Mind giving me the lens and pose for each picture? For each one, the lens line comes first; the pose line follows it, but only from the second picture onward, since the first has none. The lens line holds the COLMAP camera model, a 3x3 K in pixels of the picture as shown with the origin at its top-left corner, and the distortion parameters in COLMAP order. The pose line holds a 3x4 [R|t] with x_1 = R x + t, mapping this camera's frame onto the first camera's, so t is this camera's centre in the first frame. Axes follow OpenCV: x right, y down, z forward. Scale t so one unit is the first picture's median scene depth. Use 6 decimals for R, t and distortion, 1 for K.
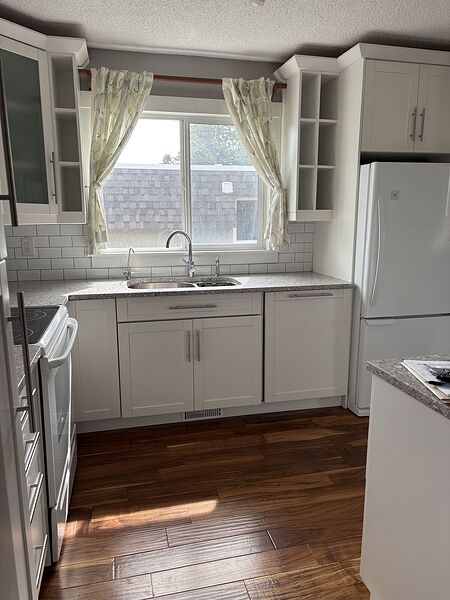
lens RADIAL K [[447.6, 0, 223.6], [0, 447.6, 302.3], [0, 0, 1]] dist [0.009700, -0.011168]
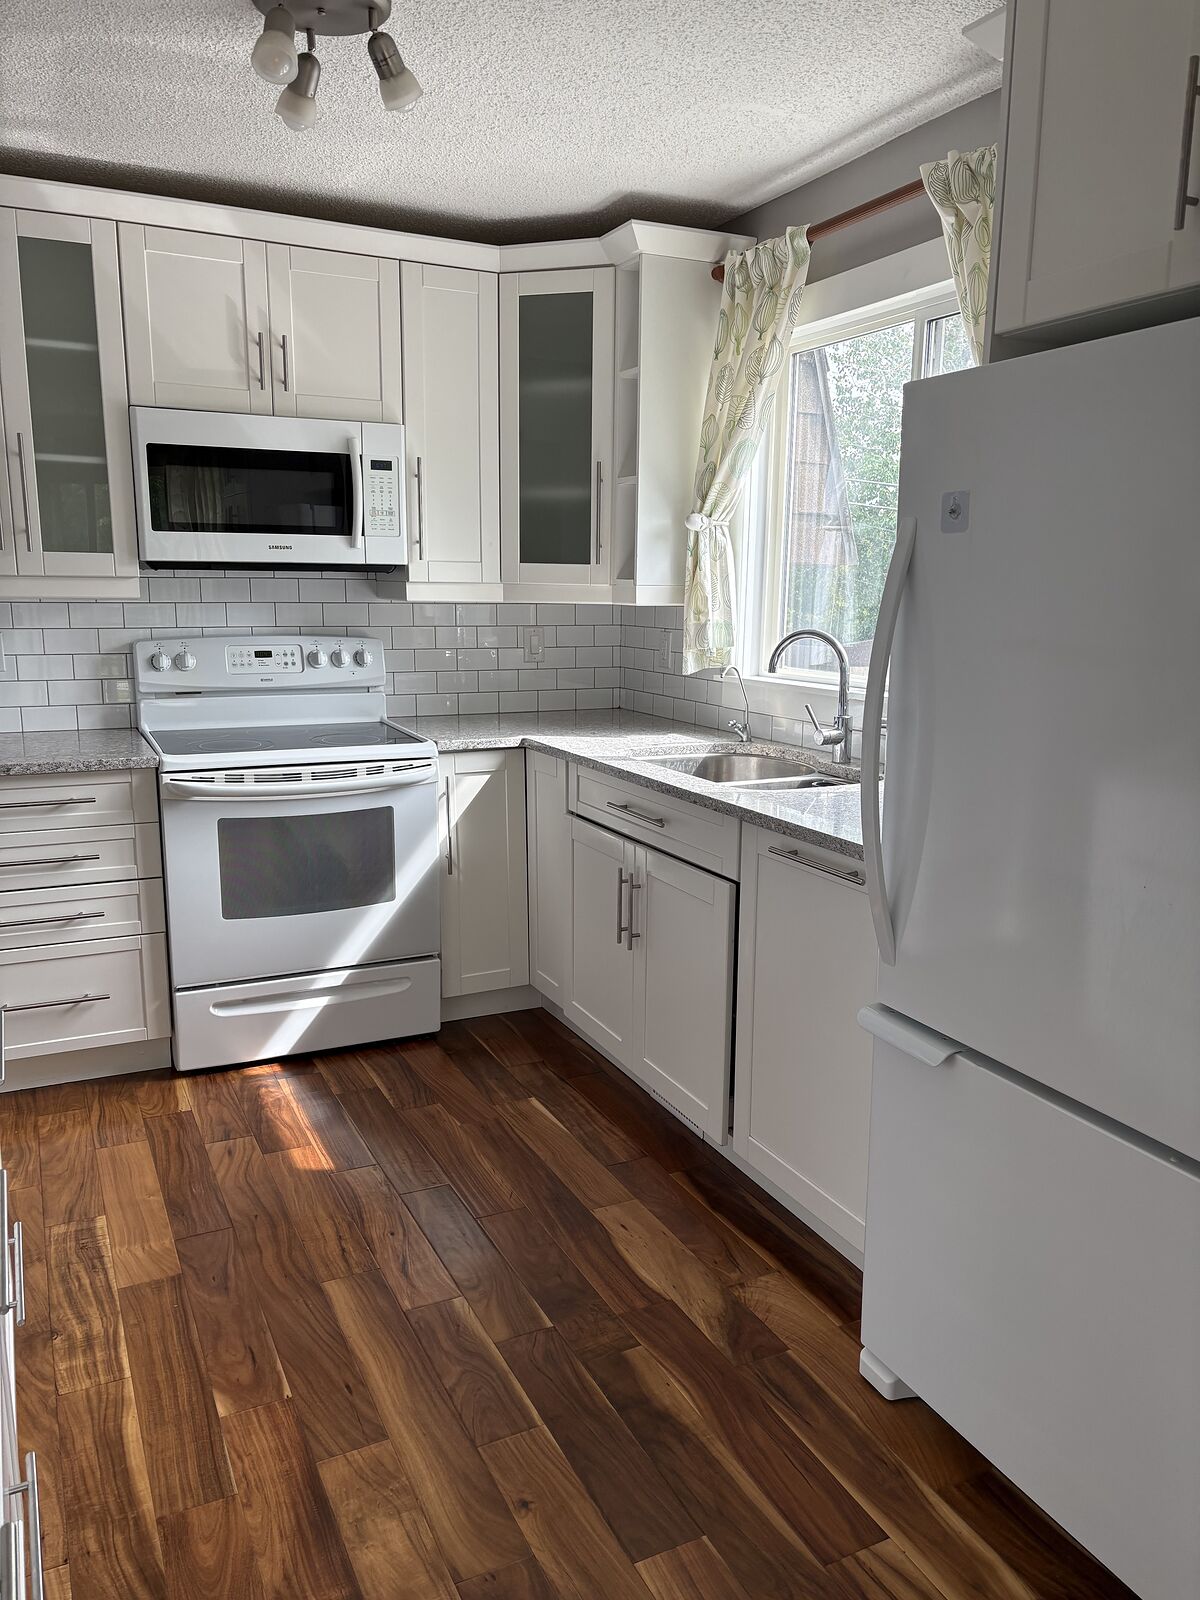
lens RADIAL K [[1193.5, 0, 595.6], [0, 1193.5, 797.4], [0, 0, 1]] dist [0.009700, -0.011168]
pose [[0.216801, 0.179995, -0.959478, 0.957525], [-0.193757, 0.971235, 0.138420, -0.146319], [0.956794, 0.155896, 0.245440, 0.696859]]
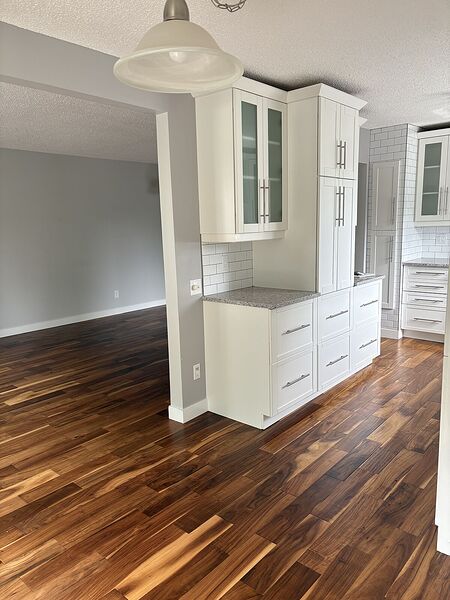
lens RADIAL K [[447.6, 0, 225.2], [0, 447.6, 300.3], [0, 0, 1]] dist [0.009700, -0.011168]
pose [[-0.816453, 0.126324, -0.563424, 1.507473], [-0.084383, 0.939195, 0.332854, -0.319074], [0.571212, 0.319303, -0.756150, 1.412452]]
